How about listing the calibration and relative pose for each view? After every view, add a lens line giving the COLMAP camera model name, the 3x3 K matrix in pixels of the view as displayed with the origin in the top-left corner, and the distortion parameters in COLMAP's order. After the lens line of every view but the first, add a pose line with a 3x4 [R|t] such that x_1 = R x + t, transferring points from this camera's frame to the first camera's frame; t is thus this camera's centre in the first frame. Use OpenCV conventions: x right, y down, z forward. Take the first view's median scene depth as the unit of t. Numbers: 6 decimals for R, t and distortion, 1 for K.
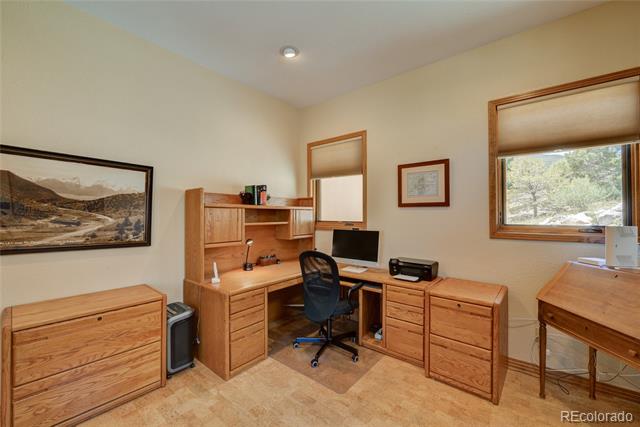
lens RADIAL K [[252.7, 0, 323.3], [0, 252.7, 213.6], [0, 0, 1]] dist [-0.022193, 0.000718]
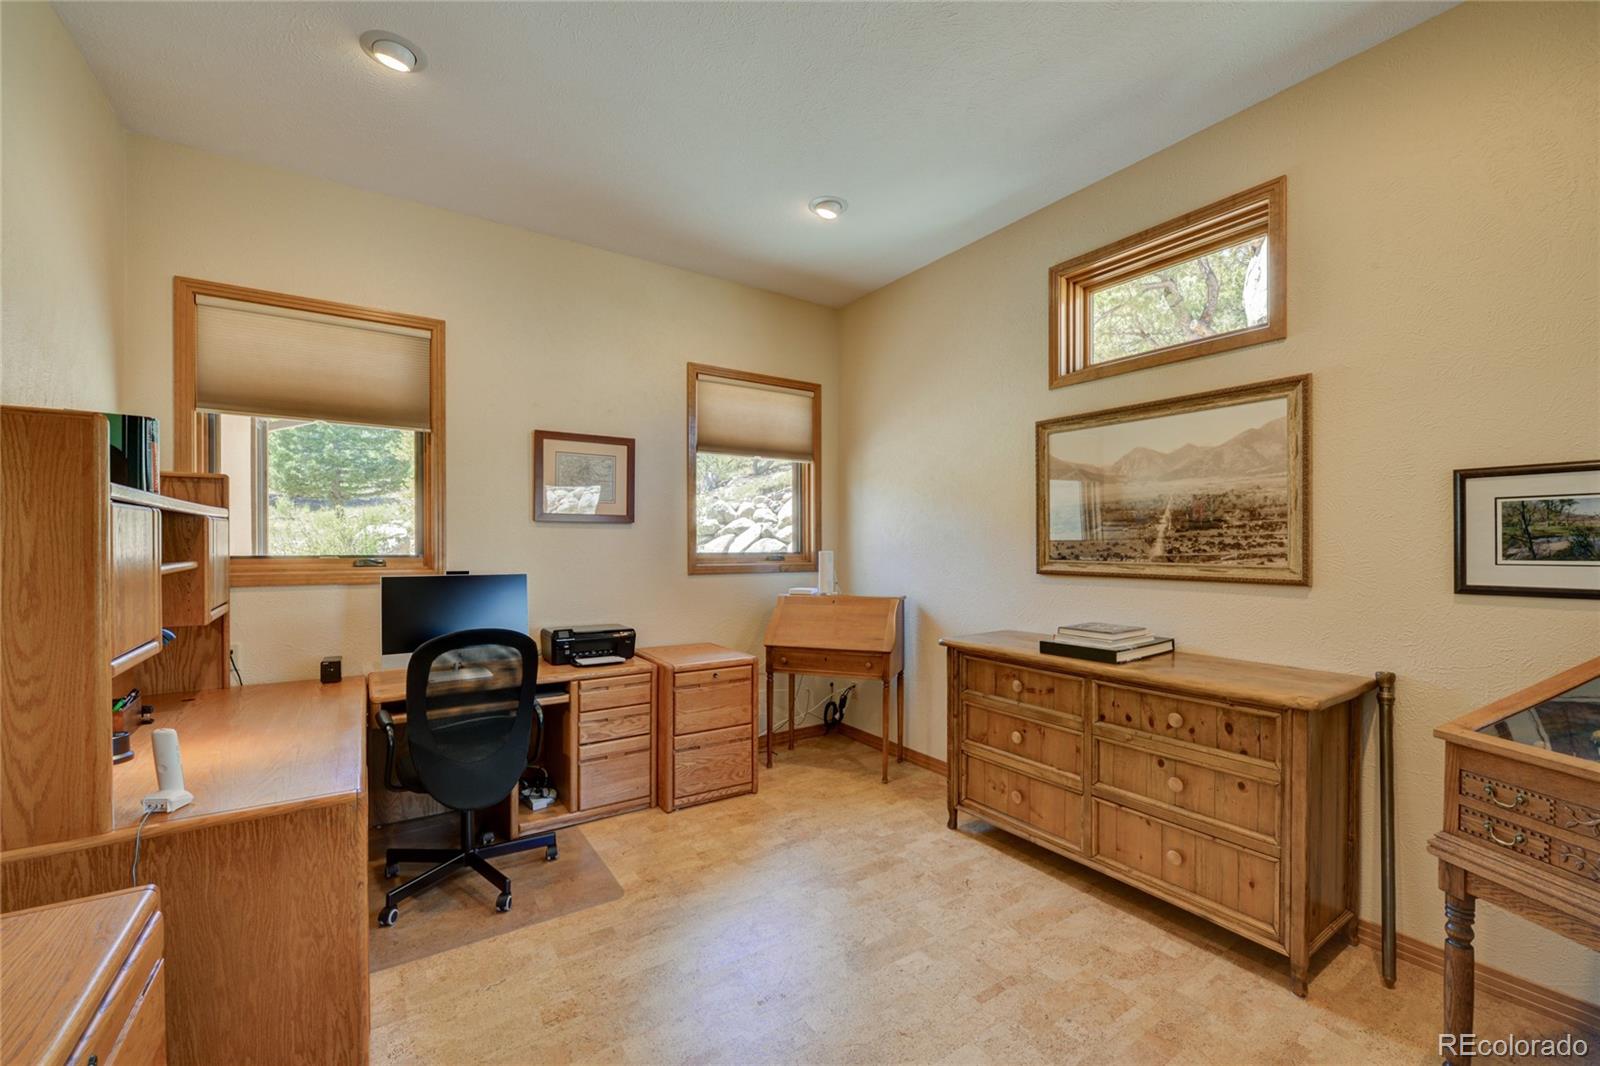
lens RADIAL K [[631.8, 0, 808.2], [0, 631.8, 541.5], [0, 0, 1]] dist [-0.022193, 0.000718]
pose [[0.292165, 0.001403, 0.956367, -0.837271], [-0.009356, 0.999955, 0.001391, 0.007333], [-0.956322, -0.009355, 0.292165, 0.235528]]
